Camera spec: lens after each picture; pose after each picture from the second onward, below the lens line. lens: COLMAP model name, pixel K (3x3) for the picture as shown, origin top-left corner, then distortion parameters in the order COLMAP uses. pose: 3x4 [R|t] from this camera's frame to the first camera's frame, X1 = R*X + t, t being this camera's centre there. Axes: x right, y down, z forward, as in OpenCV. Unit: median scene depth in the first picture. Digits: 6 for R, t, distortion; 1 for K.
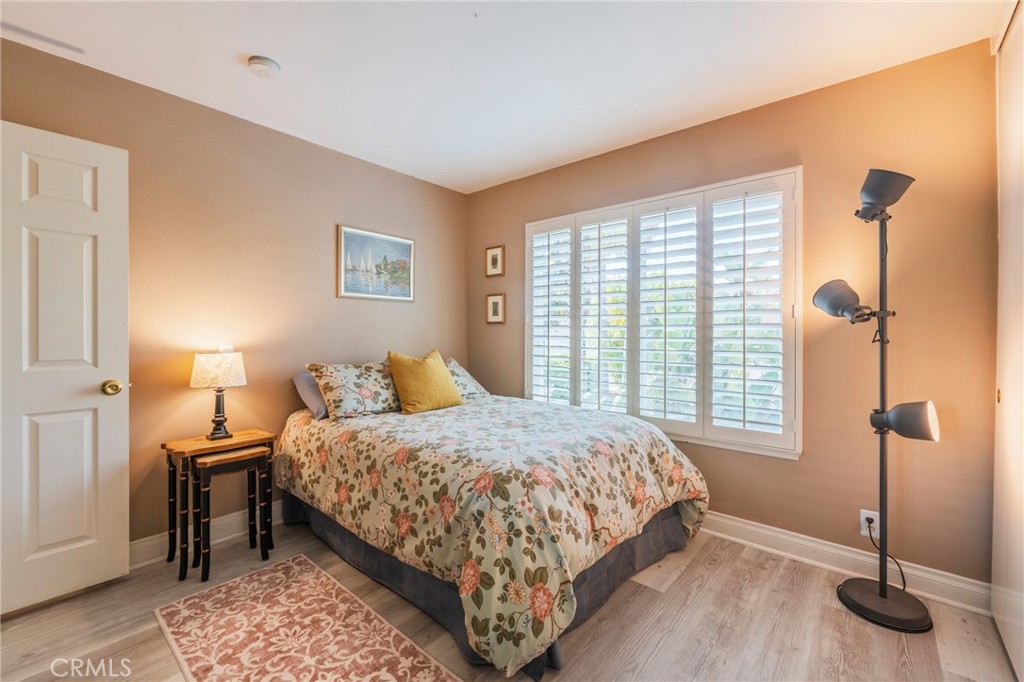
lens RADIAL K [[426.8, 0, 514.3], [0, 426.8, 330.9], [0, 0, 1]] dist [0.000718, -0.000622]
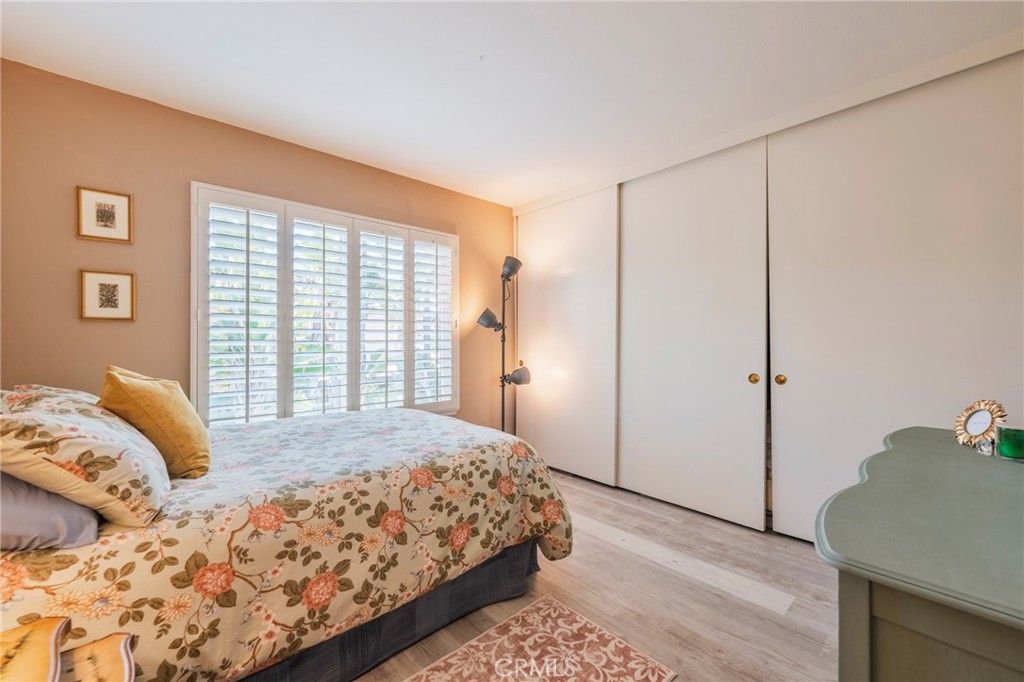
lens RADIAL K [[412.5, 0, 523.9], [0, 412.5, 331.2], [0, 0, 1]] dist [0.000196, -0.000009]
pose [[0.102846, 0.013709, 0.994603, -0.948173], [-0.005416, 0.999898, -0.013222, 0.003815], [-0.994683, -0.004027, 0.102909, 0.616349]]
